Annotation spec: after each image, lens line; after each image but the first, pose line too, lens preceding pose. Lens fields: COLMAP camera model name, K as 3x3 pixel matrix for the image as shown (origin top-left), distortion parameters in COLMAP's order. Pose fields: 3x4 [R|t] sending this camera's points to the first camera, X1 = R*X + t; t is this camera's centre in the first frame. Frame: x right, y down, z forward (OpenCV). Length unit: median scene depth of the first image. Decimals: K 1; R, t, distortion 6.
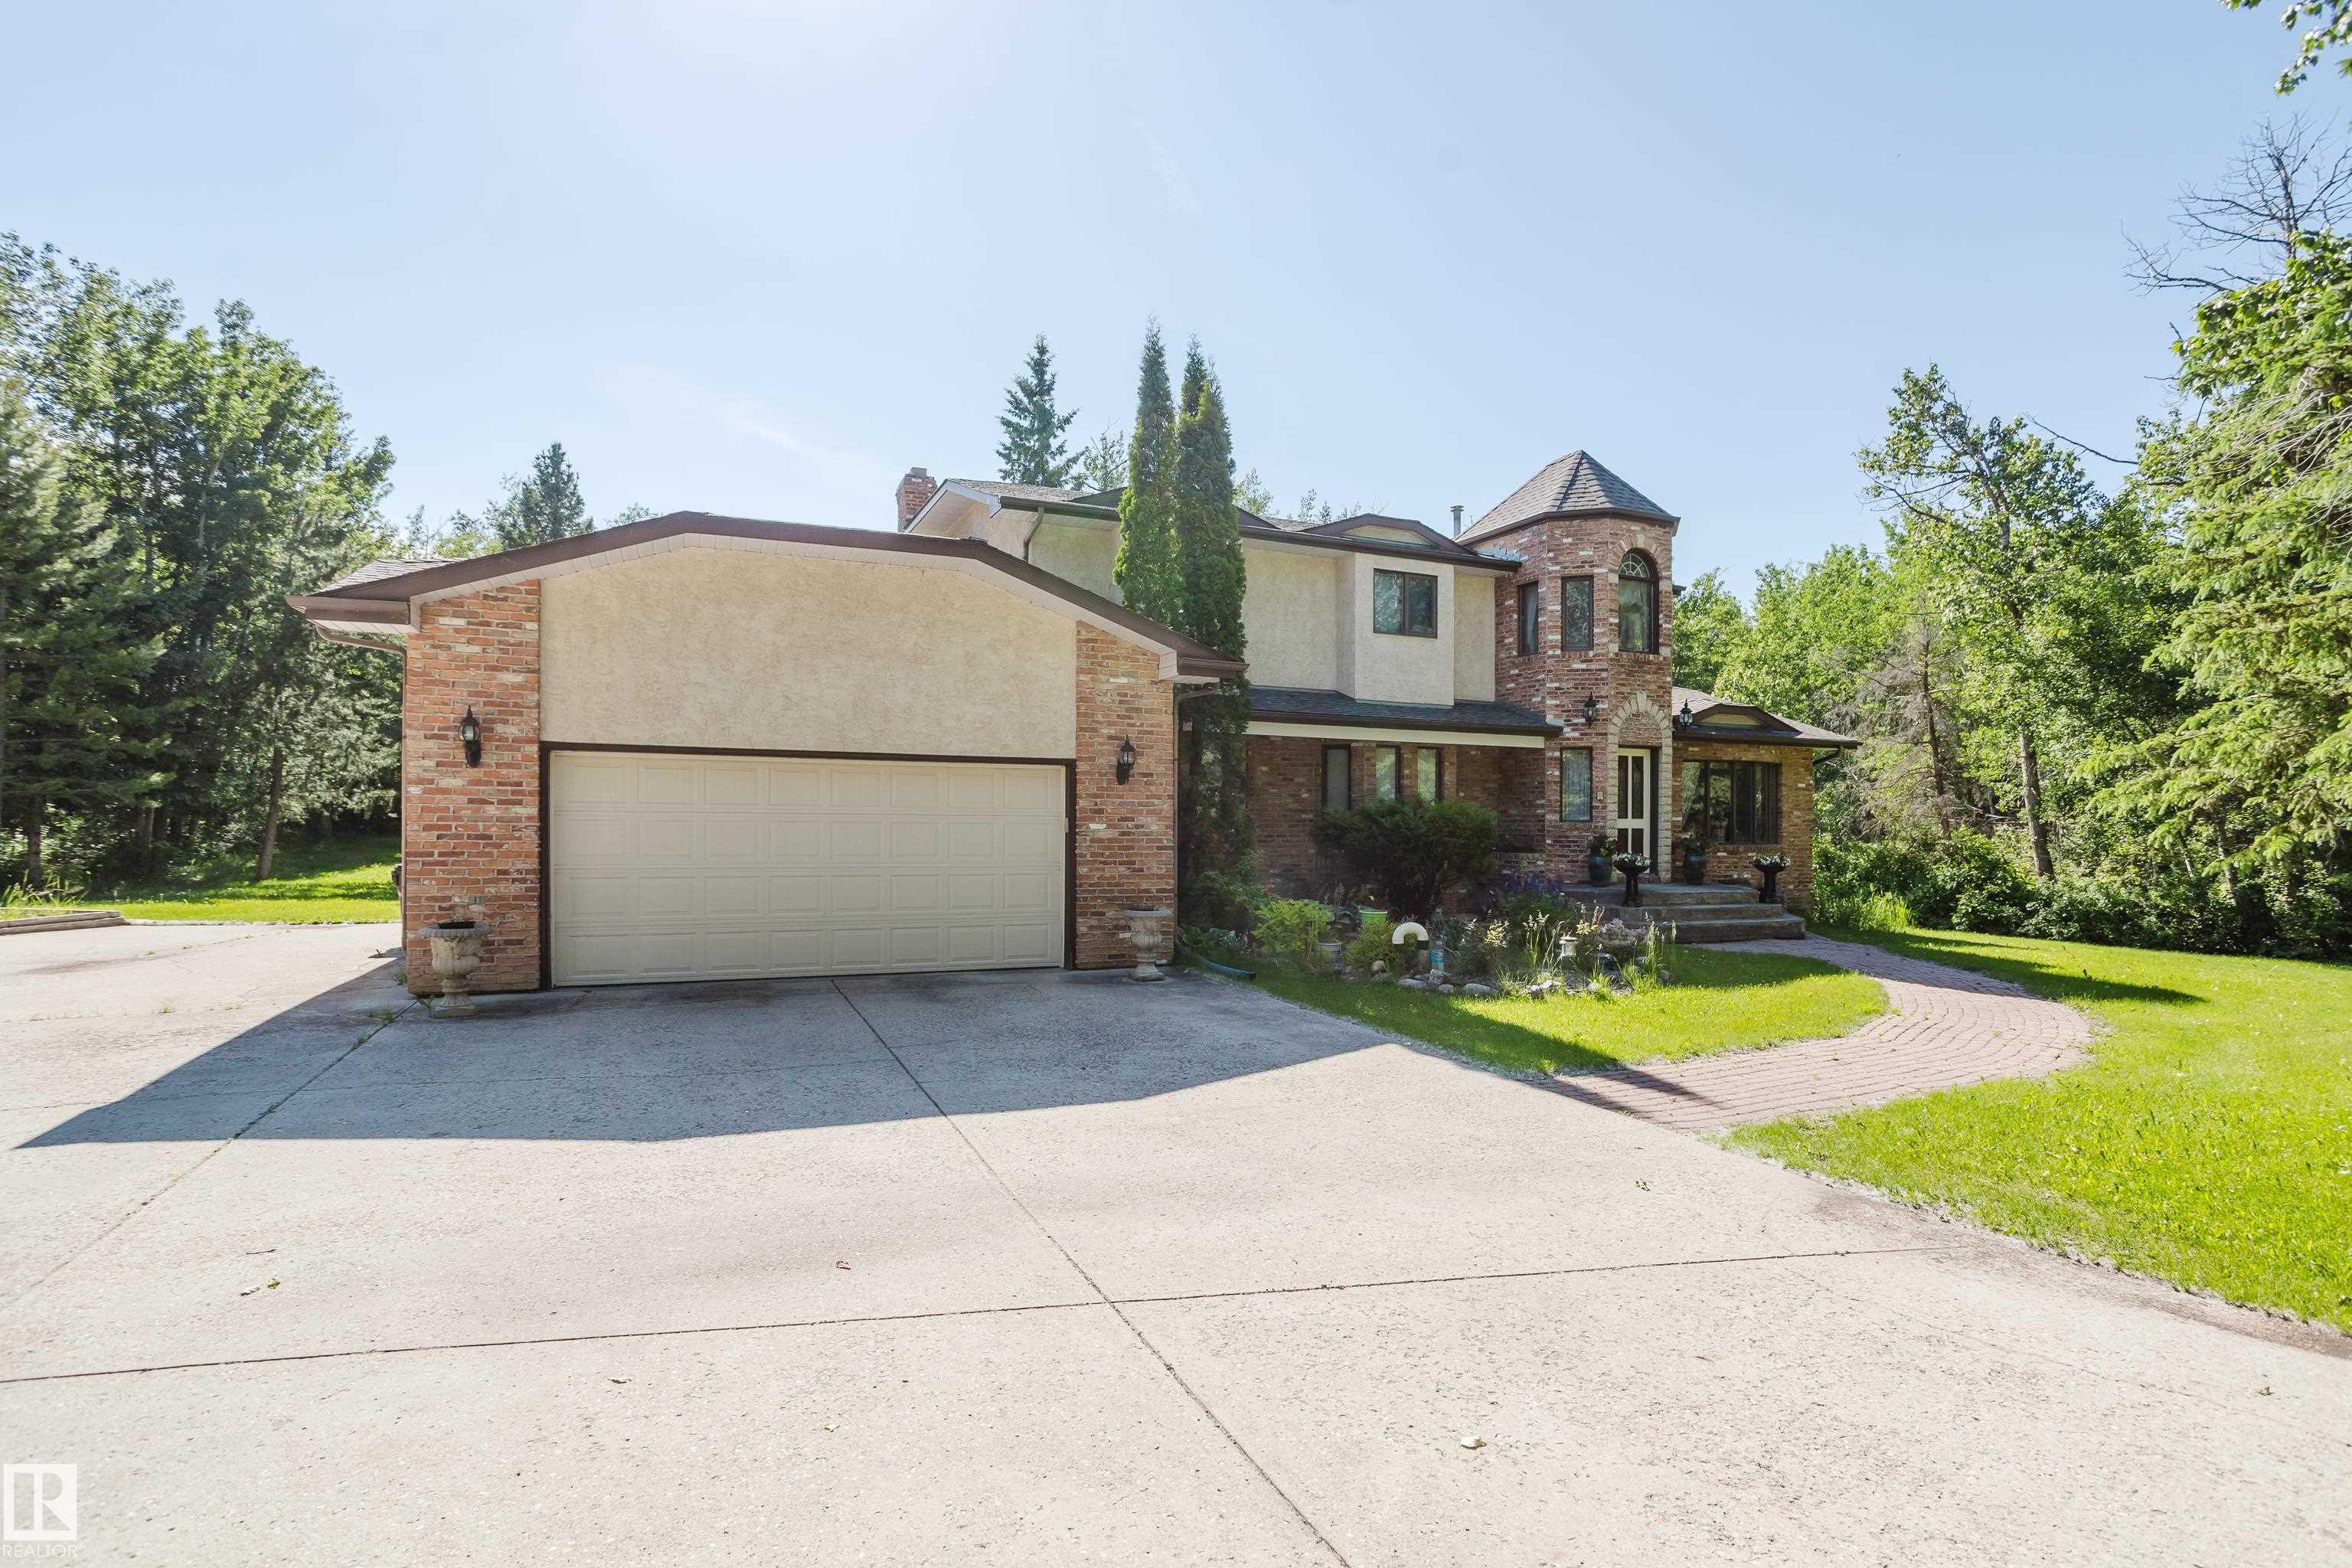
lens RADIAL K [[1152.6, 0, 1170.8], [0, 1152.6, 836.0], [0, 0, 1]] dist [-0.052263, 0.034696]
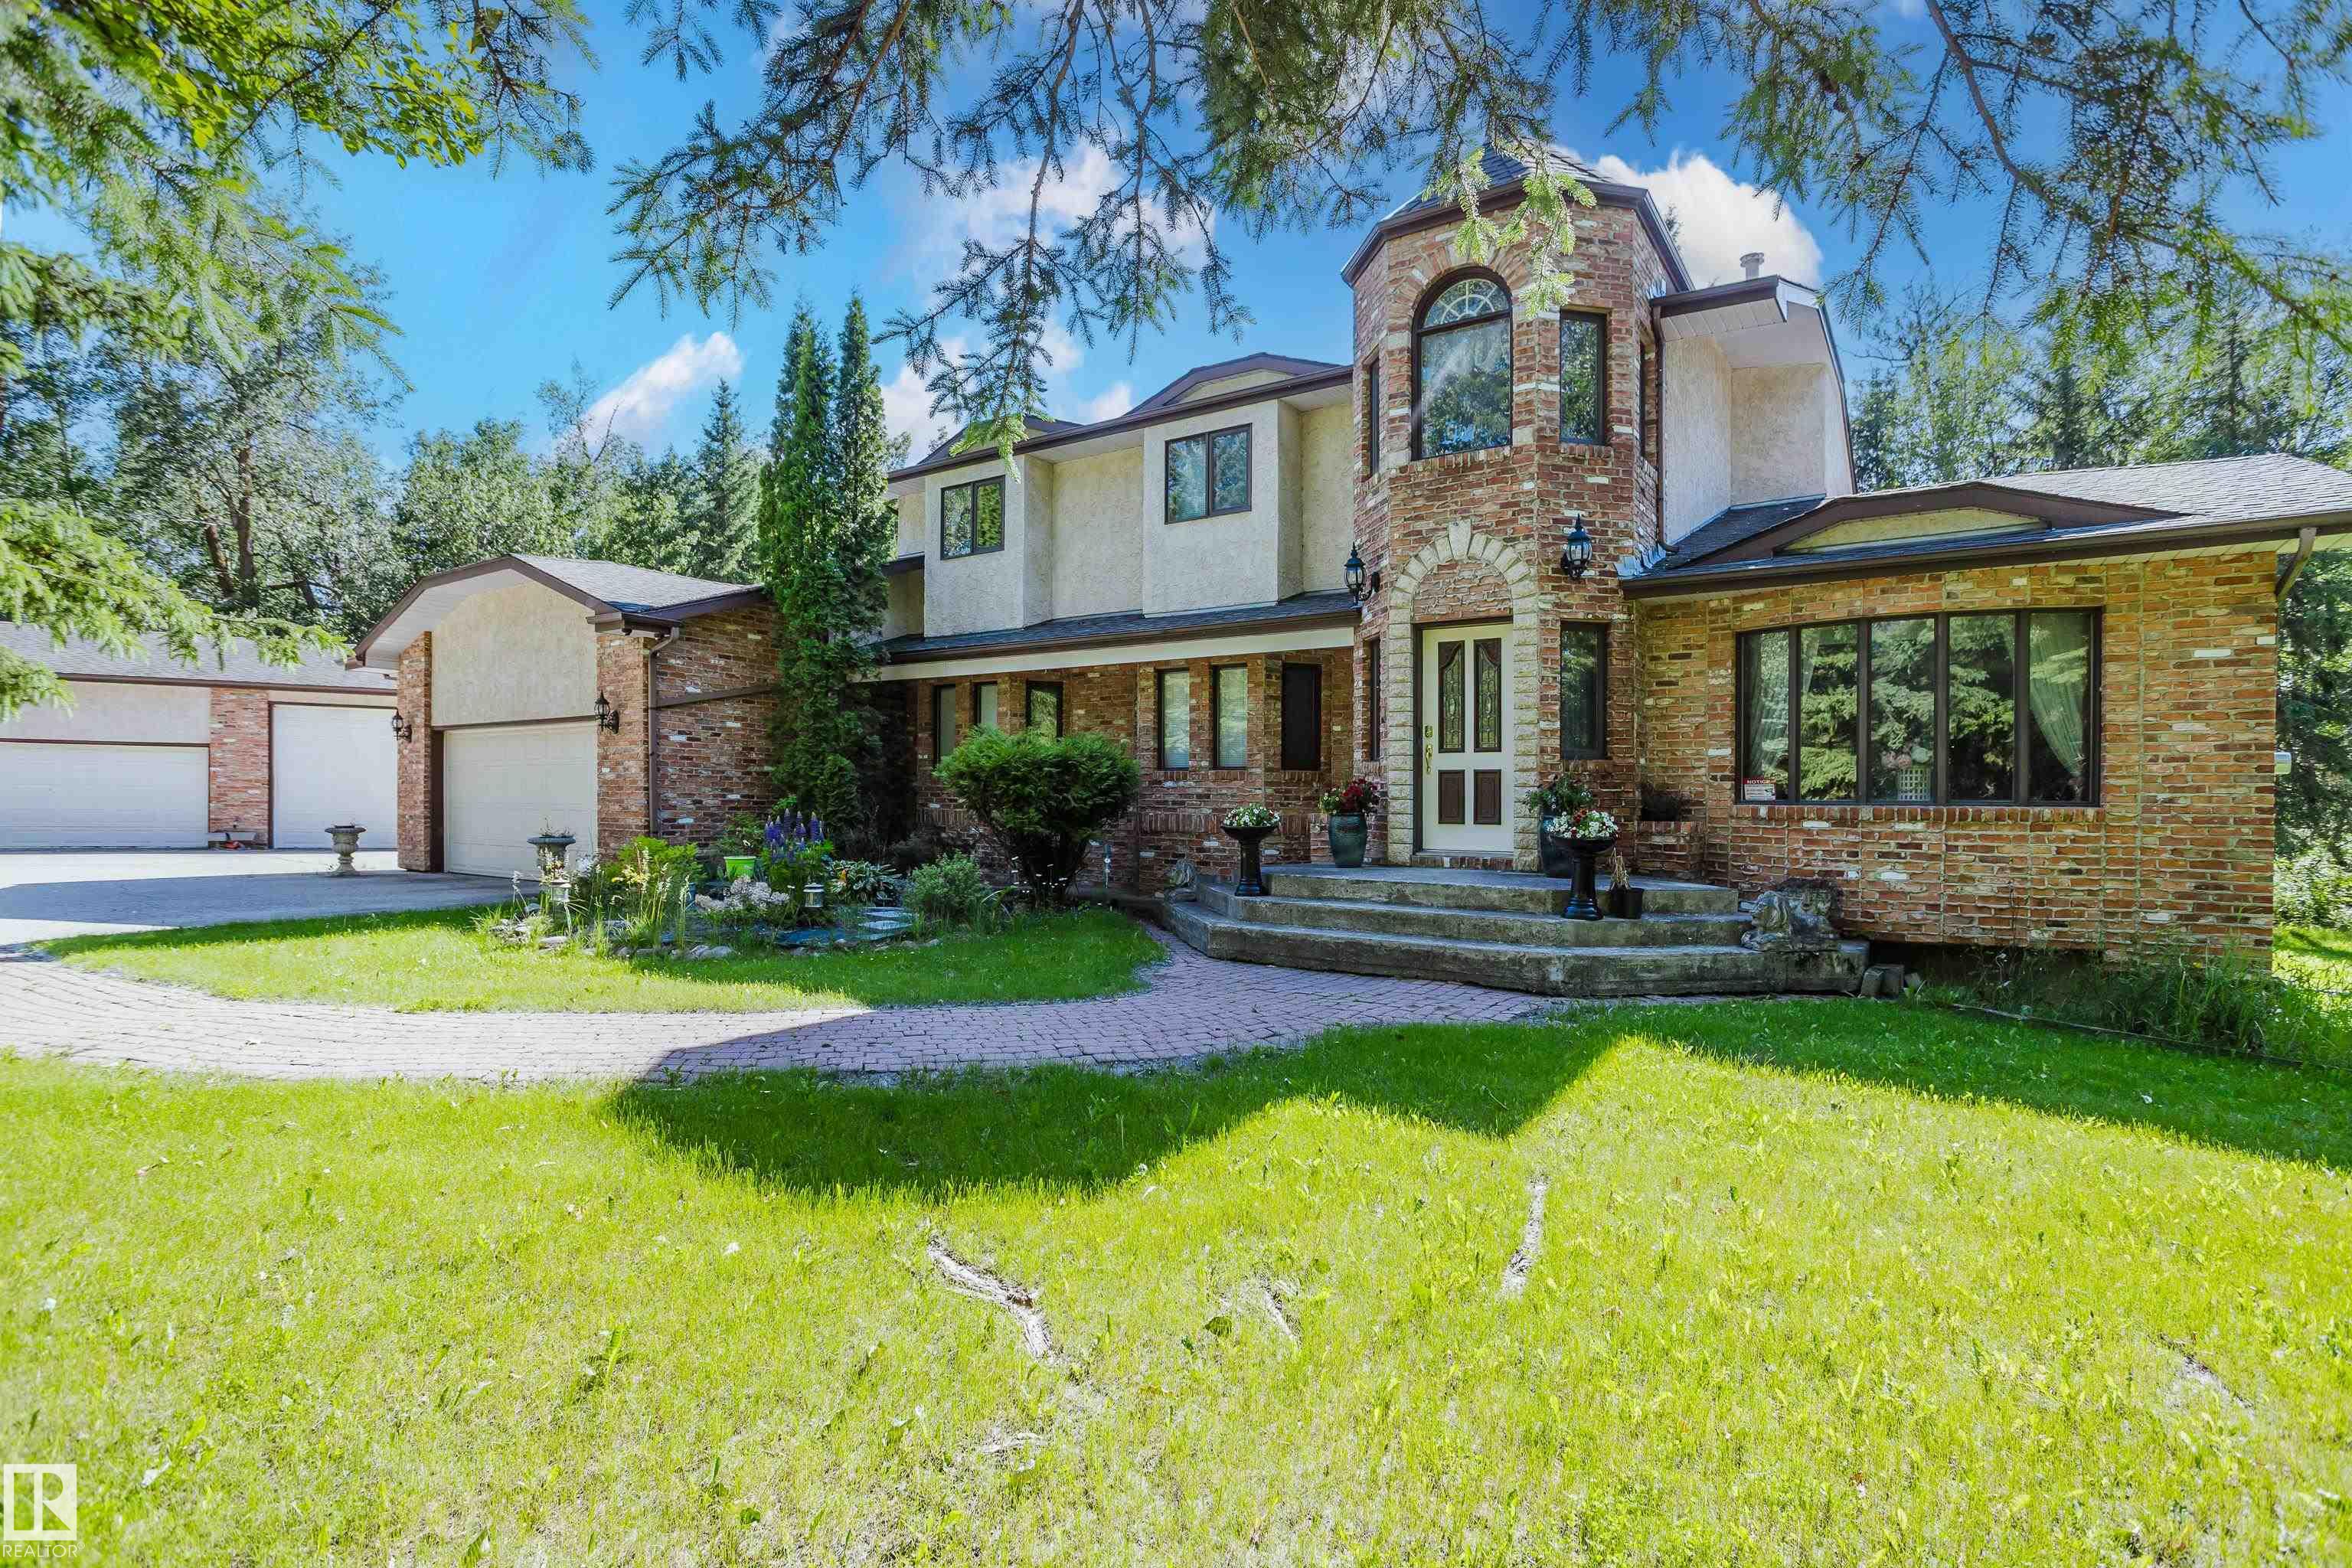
lens RADIAL K [[1152.6, 0, 1170.8], [0, 1152.6, 836.0], [0, 0, 1]] dist [-0.052263, 0.034696]
pose [[0.515248, 0.019559, -0.856818, 1.233367], [-0.019407, 0.999749, 0.011152, 0.034287], [0.856821, 0.010883, 0.515499, 0.894431]]
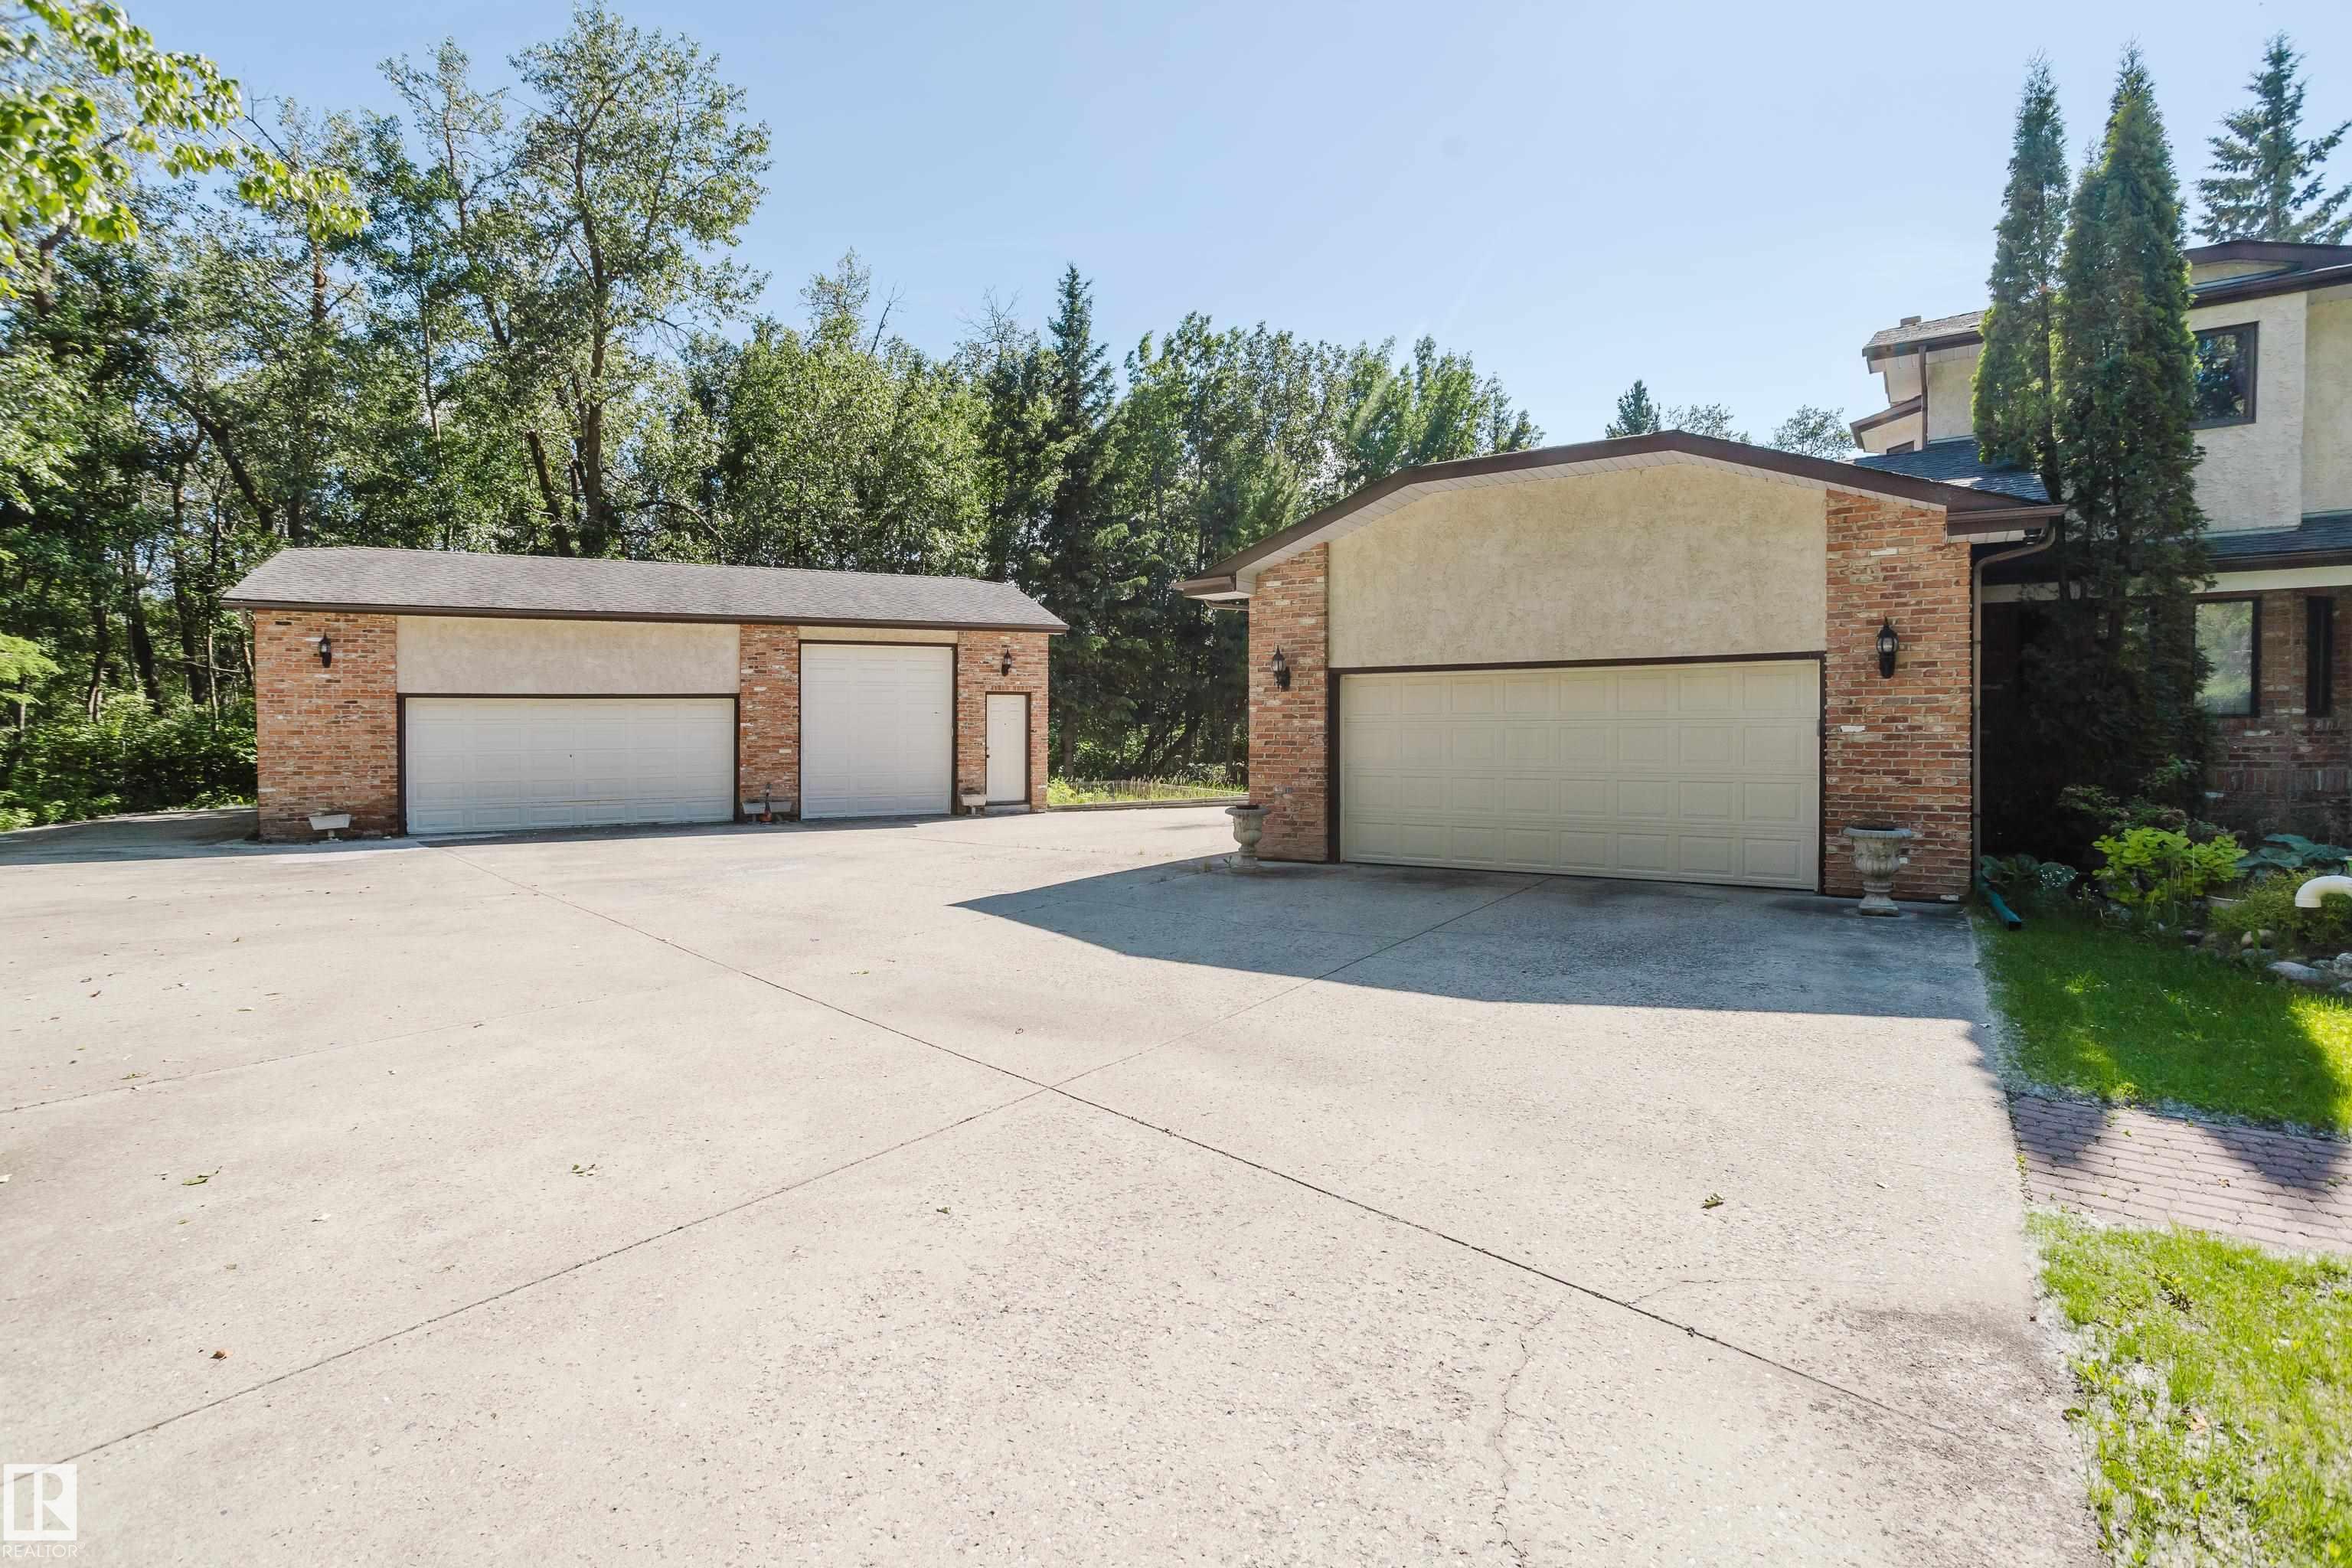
lens RADIAL K [[1146.0, 0, 1179.7], [0, 1146.0, 761.5], [0, 0, 1]] dist [-0.052000, 0.032347]
pose [[0.532758, 0.010343, -0.846205, 0.375078], [0.001141, 0.999916, 0.012941, 0.004358], [0.846267, -0.007860, 0.532701, 0.139409]]
